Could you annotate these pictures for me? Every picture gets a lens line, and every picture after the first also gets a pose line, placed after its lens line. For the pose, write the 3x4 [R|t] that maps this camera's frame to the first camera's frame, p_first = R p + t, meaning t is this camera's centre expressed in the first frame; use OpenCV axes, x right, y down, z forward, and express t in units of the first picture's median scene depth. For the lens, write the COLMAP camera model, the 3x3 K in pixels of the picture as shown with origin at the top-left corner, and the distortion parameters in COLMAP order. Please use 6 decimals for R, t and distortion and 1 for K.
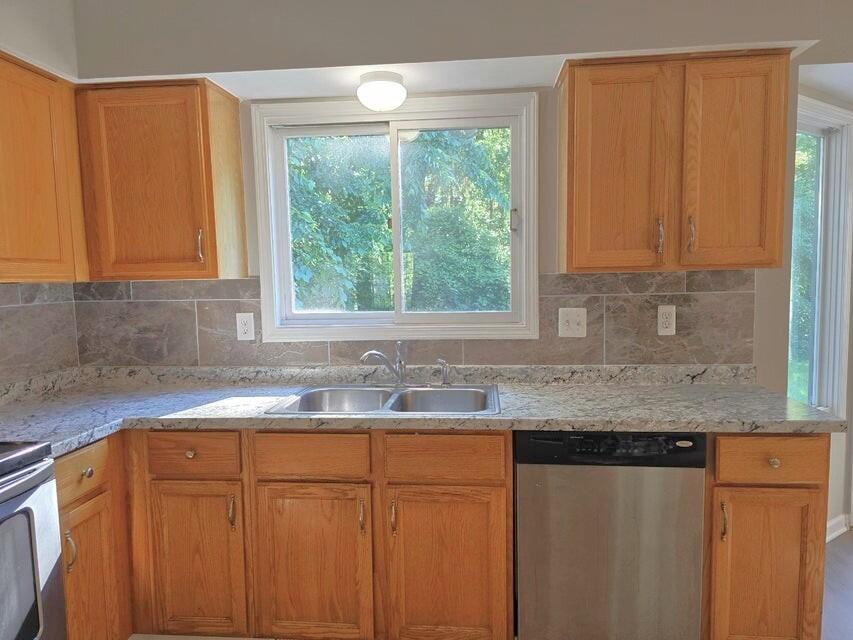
lens RADIAL K [[574.5, 0, 429.1], [0, 574.5, 319.8], [0, 0, 1]] dist [0.106925, -0.111996]
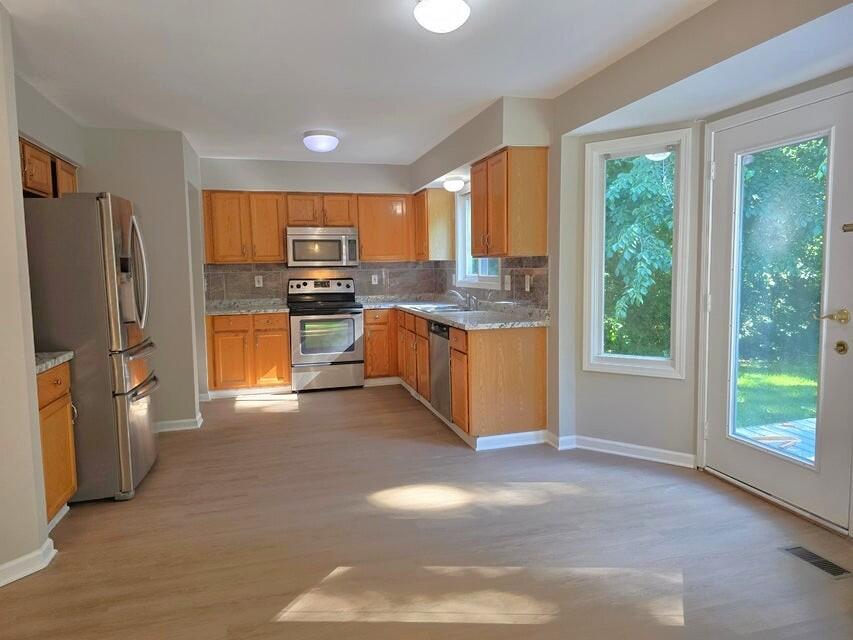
lens RADIAL K [[574.5, 0, 429.1], [0, 574.5, 319.8], [0, 0, 1]] dist [0.106925, -0.111996]
pose [[0.340560, 0.098974, -0.934999, 2.403424], [-0.061696, 0.994653, 0.082816, -0.020979], [0.938196, 0.029482, 0.344846, 0.103928]]
